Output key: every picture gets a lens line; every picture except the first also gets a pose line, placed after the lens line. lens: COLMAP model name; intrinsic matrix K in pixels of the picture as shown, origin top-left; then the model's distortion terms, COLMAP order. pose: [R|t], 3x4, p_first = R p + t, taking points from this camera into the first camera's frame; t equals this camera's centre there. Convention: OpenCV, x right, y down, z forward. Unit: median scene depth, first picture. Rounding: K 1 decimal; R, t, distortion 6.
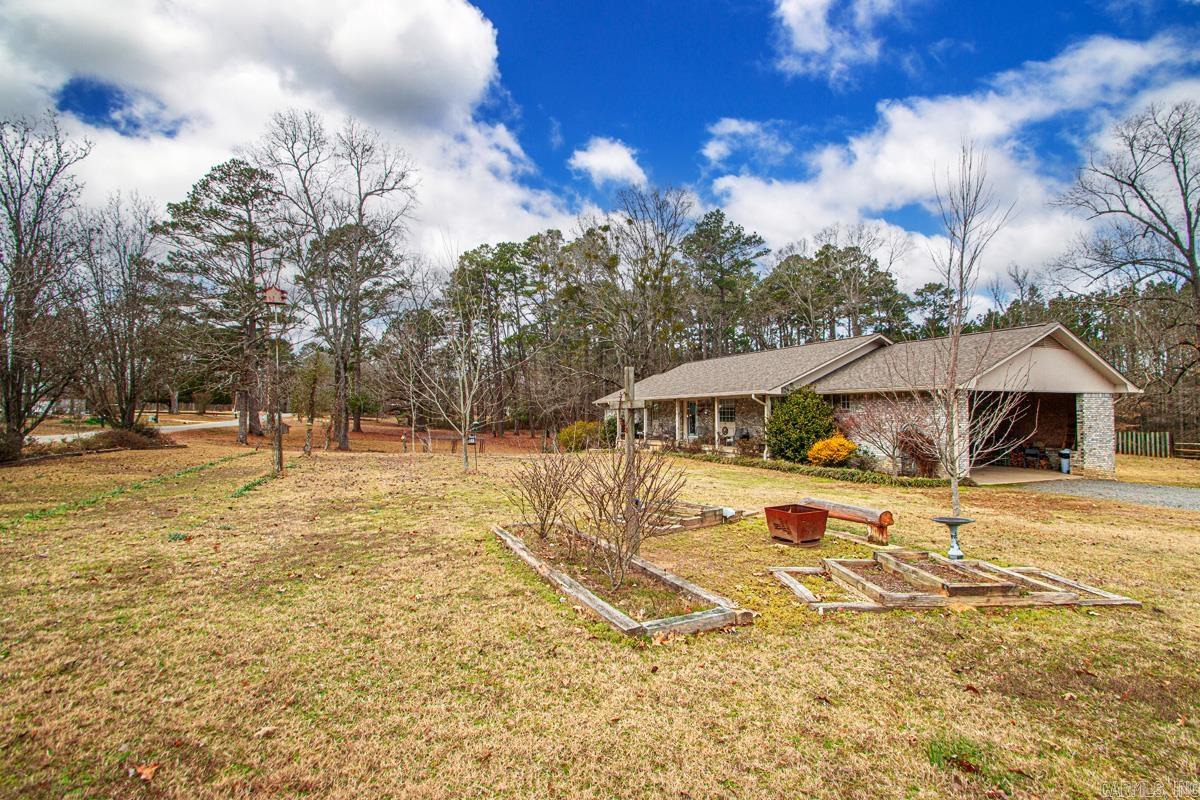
lens RADIAL K [[547.1, 0, 614.1], [0, 547.1, 405.0], [0, 0, 1]] dist [-0.006943, -0.007541]
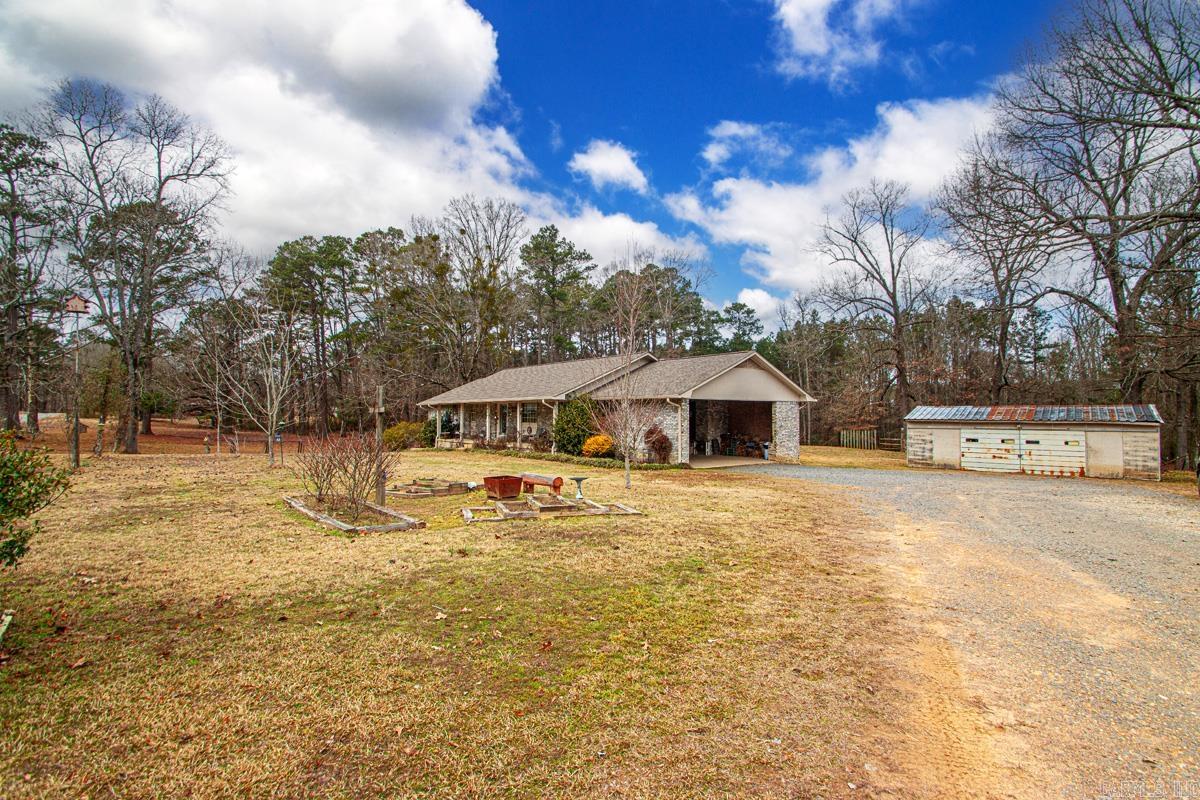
lens RADIAL K [[547.1, 0, 611.7], [0, 547.1, 394.2], [0, 0, 1]] dist [-0.006943, -0.007541]
pose [[0.962828, 0.013517, 0.269778, 0.033129], [-0.007390, 0.999691, -0.023715, -0.001635], [-0.270015, 0.020839, 0.962630, -0.090944]]
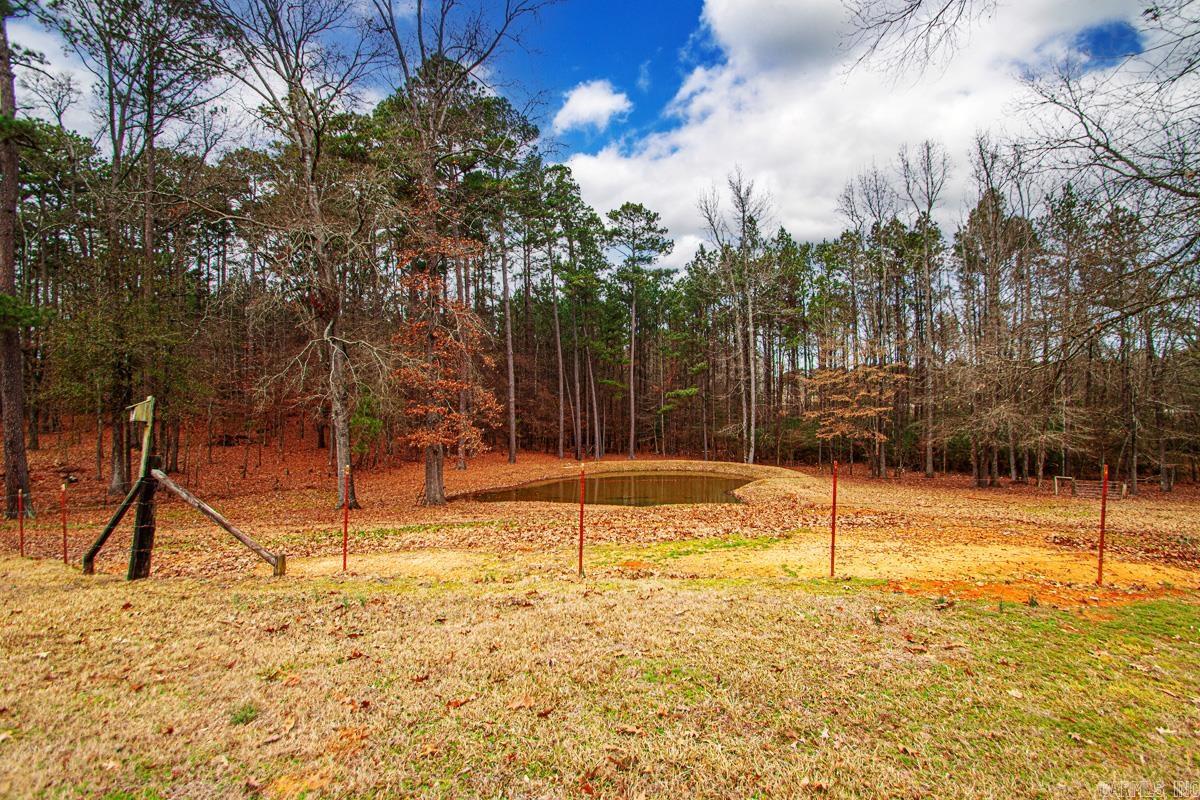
lens RADIAL K [[547.1, 0, 609.7], [0, 547.1, 395.8], [0, 0, 1]] dist [-0.006943, -0.007541]
pose [[0.902372, 0.001278, 0.430955, 0.576034], [-0.003832, 0.999980, 0.005059, 0.030494], [-0.430940, -0.006217, 0.902359, 0.854318]]
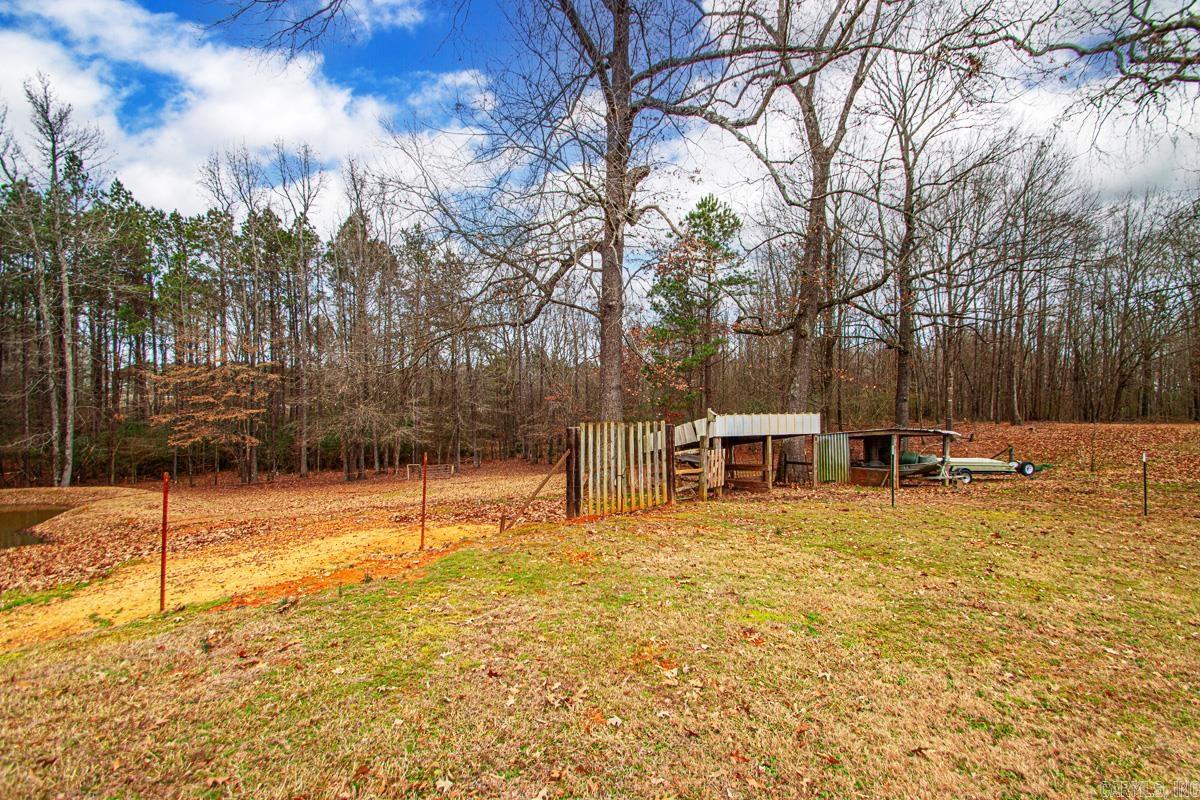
lens RADIAL K [[547.1, 0, 610.9], [0, 547.1, 396.3], [0, 0, 1]] dist [-0.006943, -0.007541]
pose [[0.094364, 0.007499, 0.995509, 0.587612], [-0.014717, 0.999873, -0.006137, 0.030444], [-0.995429, -0.014072, 0.094463, 0.842546]]
